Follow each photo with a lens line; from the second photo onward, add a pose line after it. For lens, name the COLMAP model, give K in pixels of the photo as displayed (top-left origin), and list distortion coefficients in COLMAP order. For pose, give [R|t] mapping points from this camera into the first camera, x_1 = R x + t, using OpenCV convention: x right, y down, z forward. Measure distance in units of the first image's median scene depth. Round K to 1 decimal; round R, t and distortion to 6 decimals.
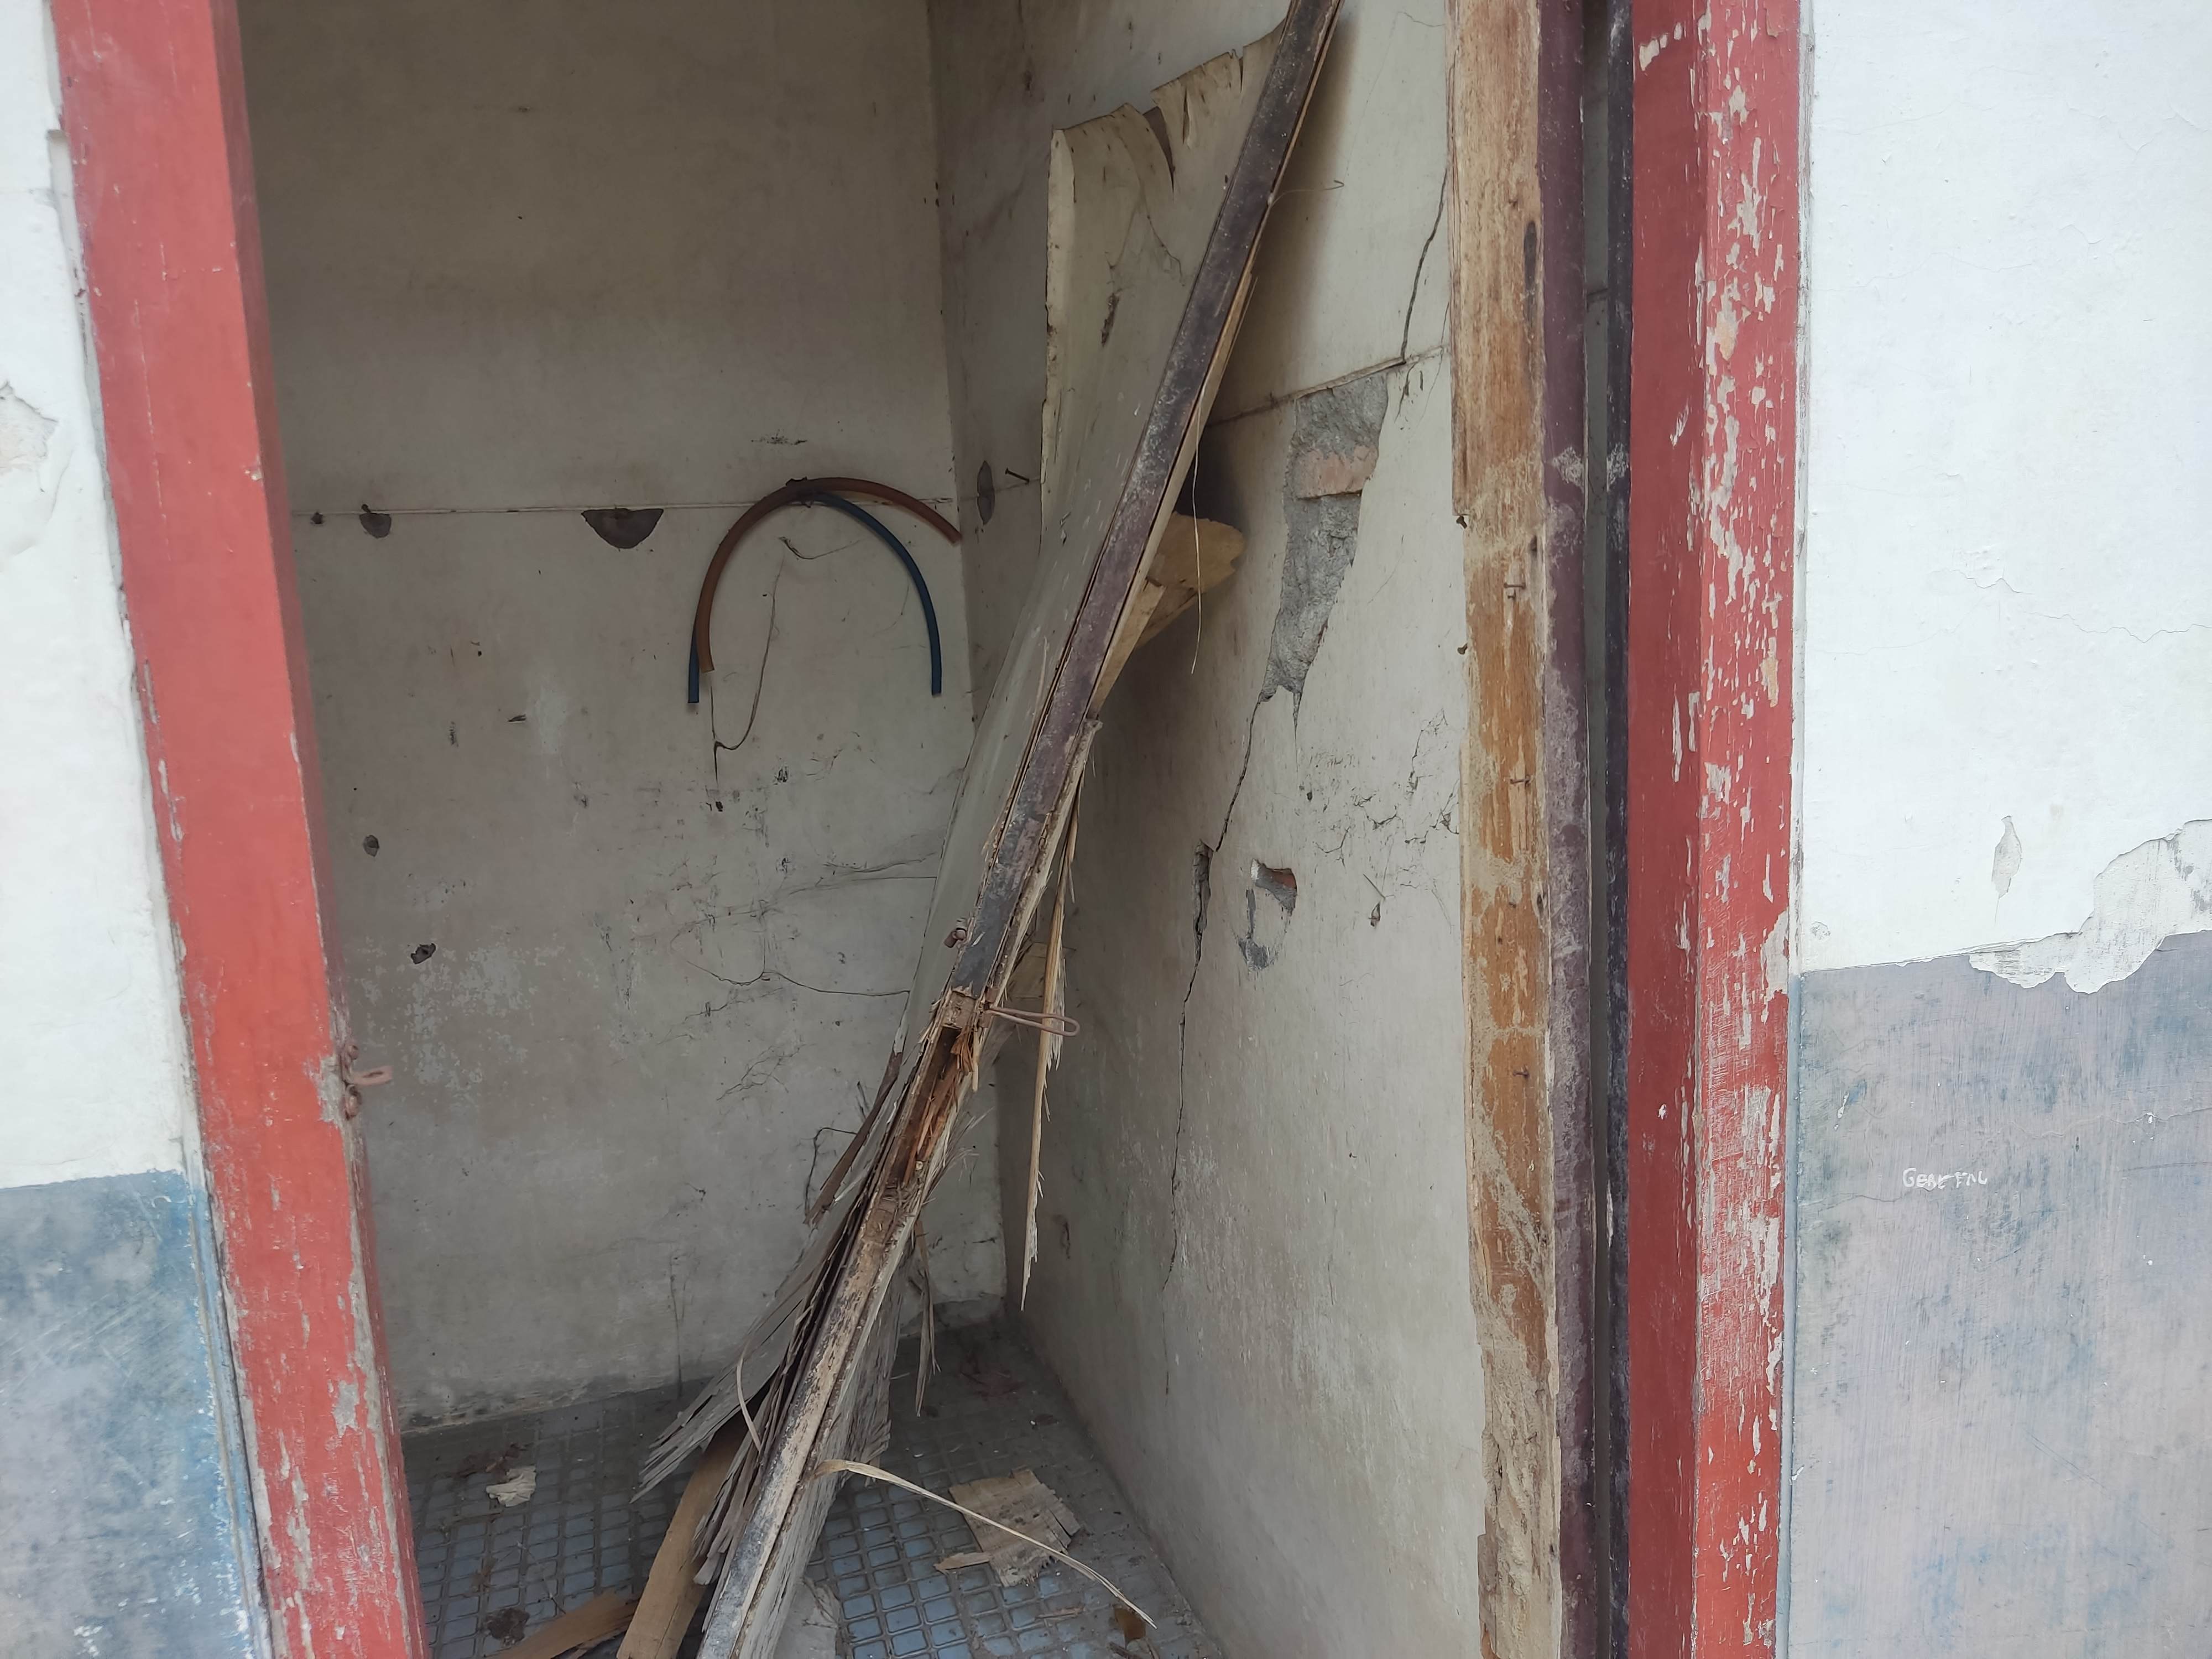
lens RADIAL K [[1598.9, 0, 1095.0], [0, 1598.9, 809.7], [0, 0, 1]] dist [0.099903, -0.145117]
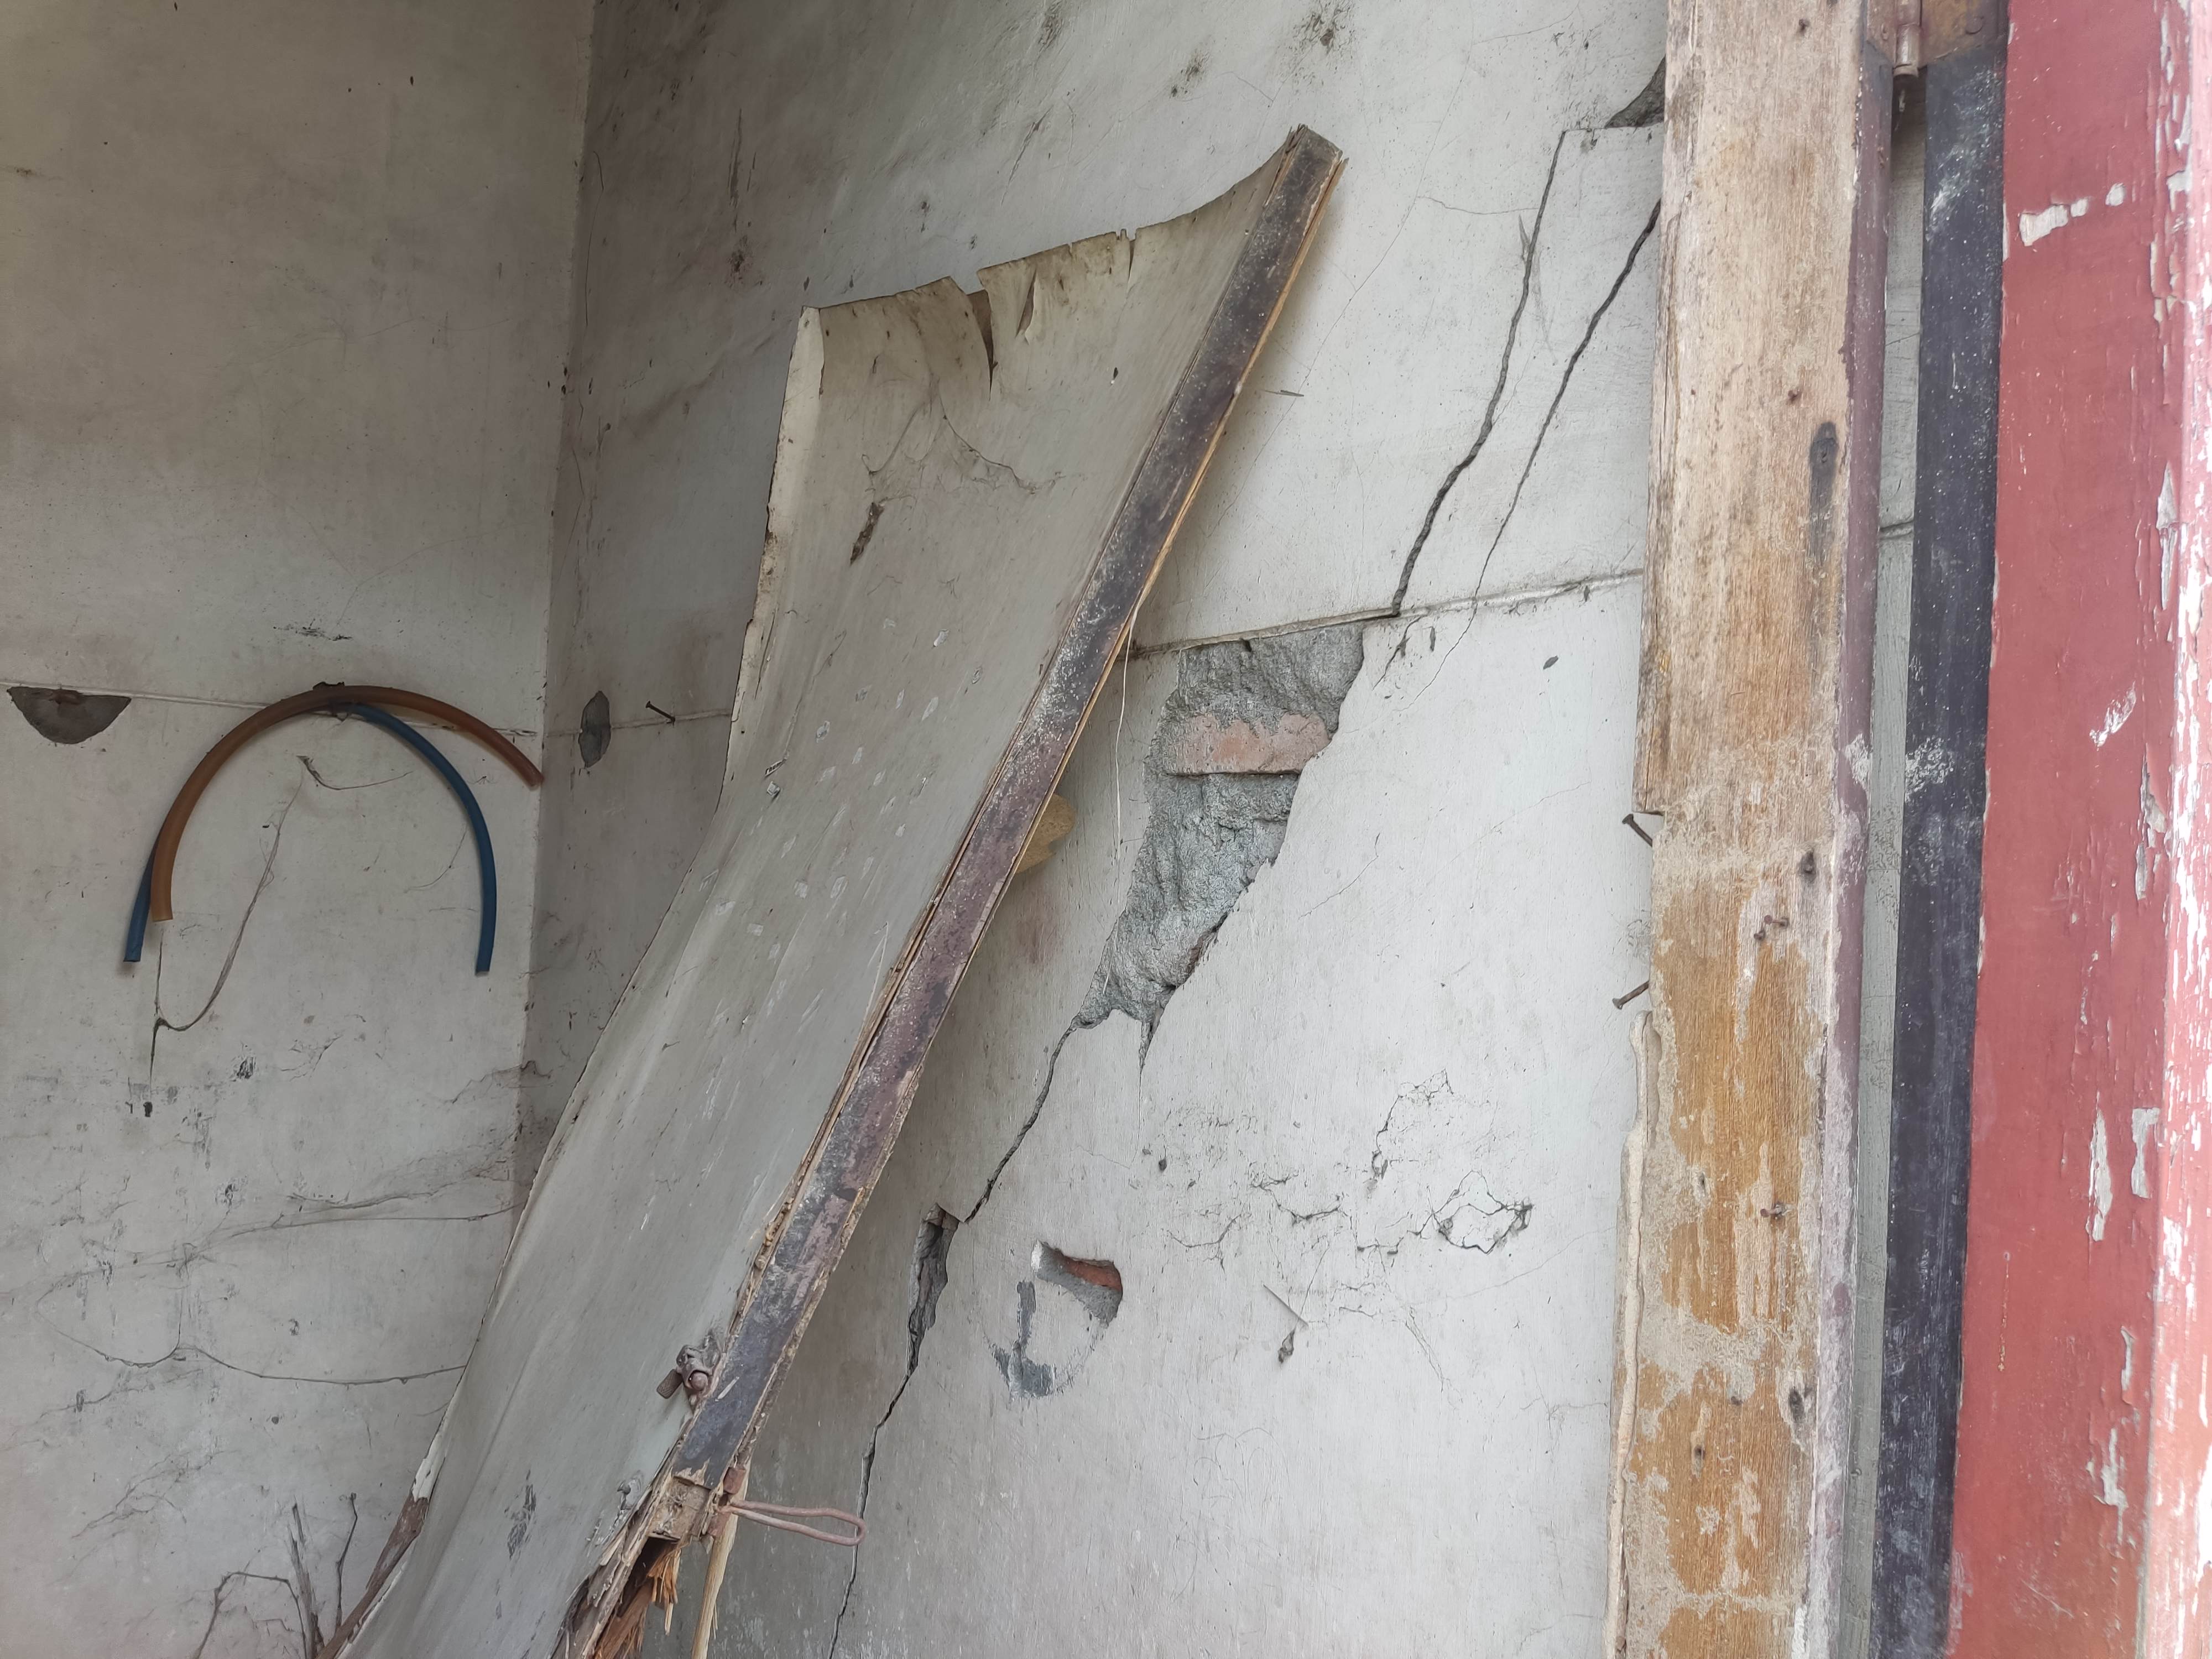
lens RADIAL K [[1598.9, 0, 1095.0], [0, 1598.9, 809.7], [0, 0, 1]] dist [0.099903, -0.145117]
pose [[0.939282, 0.110784, 0.324771, -0.166099], [-0.049115, 0.980110, -0.192283, -0.026800], [-0.339613, 0.164657, 0.926040, 0.313446]]
